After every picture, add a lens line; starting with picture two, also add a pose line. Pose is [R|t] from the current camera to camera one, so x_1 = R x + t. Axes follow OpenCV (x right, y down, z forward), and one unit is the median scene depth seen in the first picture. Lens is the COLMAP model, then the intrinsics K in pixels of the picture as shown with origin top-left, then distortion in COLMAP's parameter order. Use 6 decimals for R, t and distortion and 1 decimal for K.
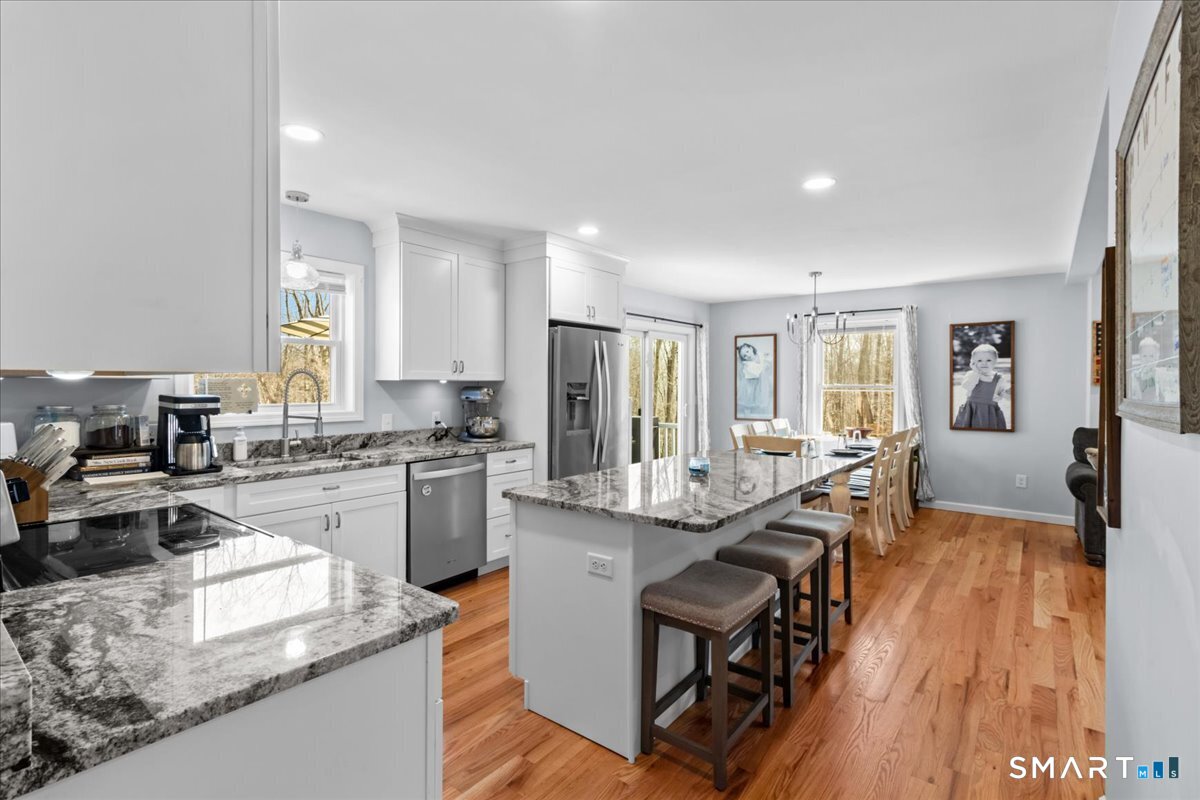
lens RADIAL K [[567.9, 0, 595.7], [0, 567.9, 384.2], [0, 0, 1]] dist [0.003759, 0.000898]
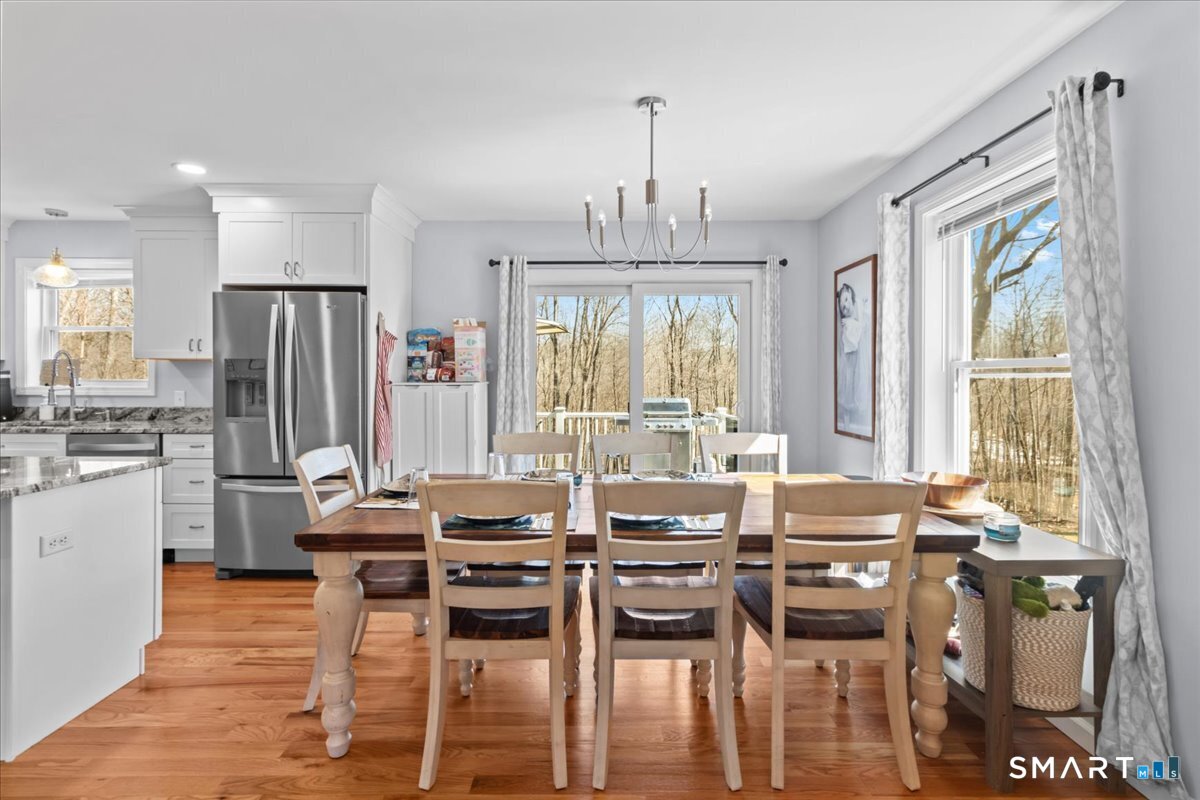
lens RADIAL K [[557.6, 0, 596.4], [0, 557.6, 381.3], [0, 0, 1]] dist [0.003433, 0.000420]
pose [[0.612459, 0.006903, -0.790472, 0.663075], [-0.003599, 0.999976, 0.005945, 0.016455], [0.790494, -0.000796, 0.612469, 0.666613]]
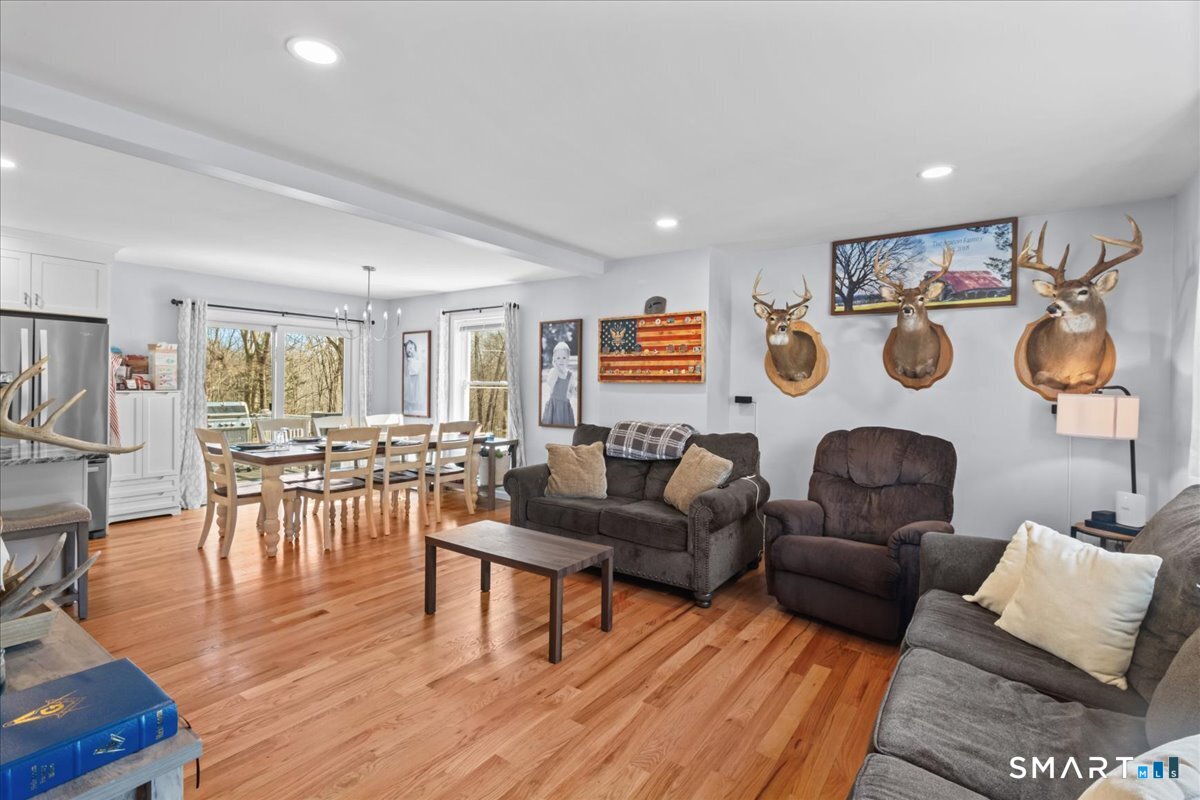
lens RADIAL K [[557.6, 0, 596.4], [0, 557.6, 381.3], [0, 0, 1]] dist [0.003433, 0.000420]
pose [[0.999153, 0.010901, 0.039676, 0.706089], [-0.010551, 0.999904, -0.009033, 0.008184], [-0.039771, 0.008607, 0.999172, 0.006938]]
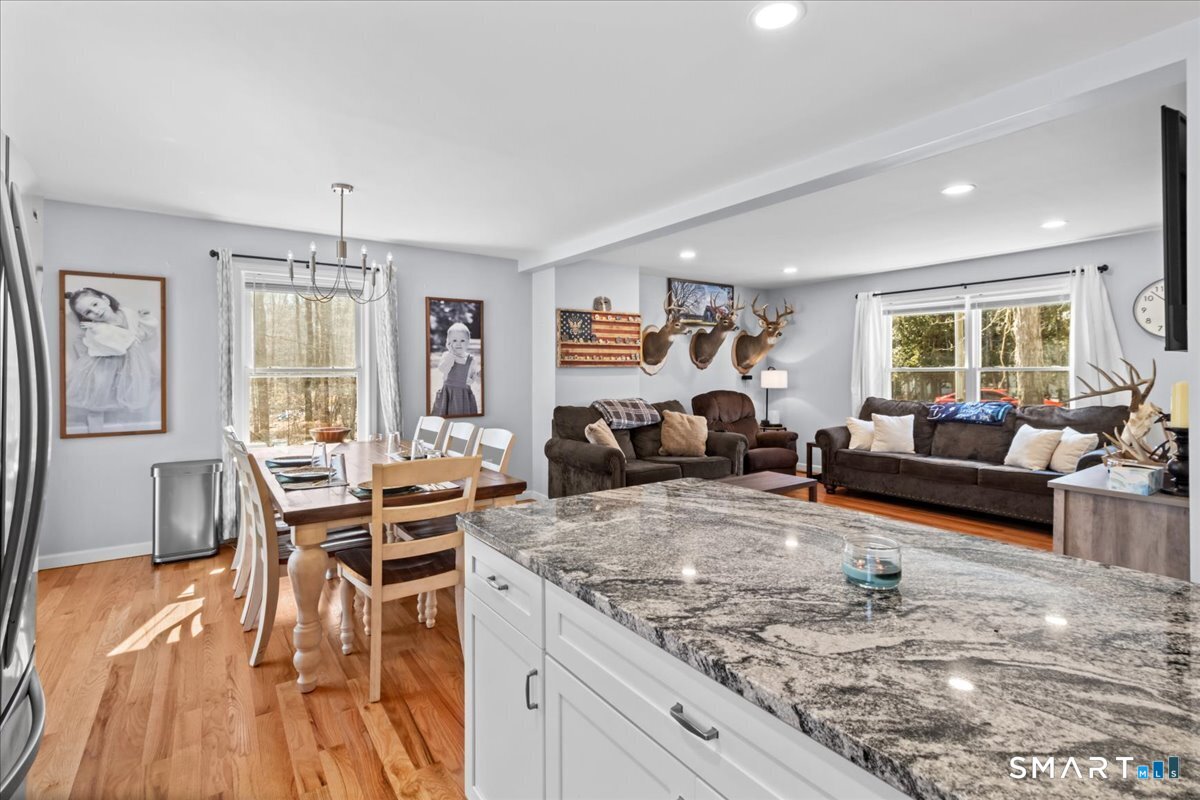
lens RADIAL K [[557.6, 0, 596.4], [0, 557.6, 381.3], [0, 0, 1]] dist [0.003433, 0.000420]
pose [[0.294917, -0.019950, 0.955315, -0.111511], [0.007504, 0.999800, 0.018562, 0.008780], [-0.955493, 0.001695, 0.295008, 0.522569]]
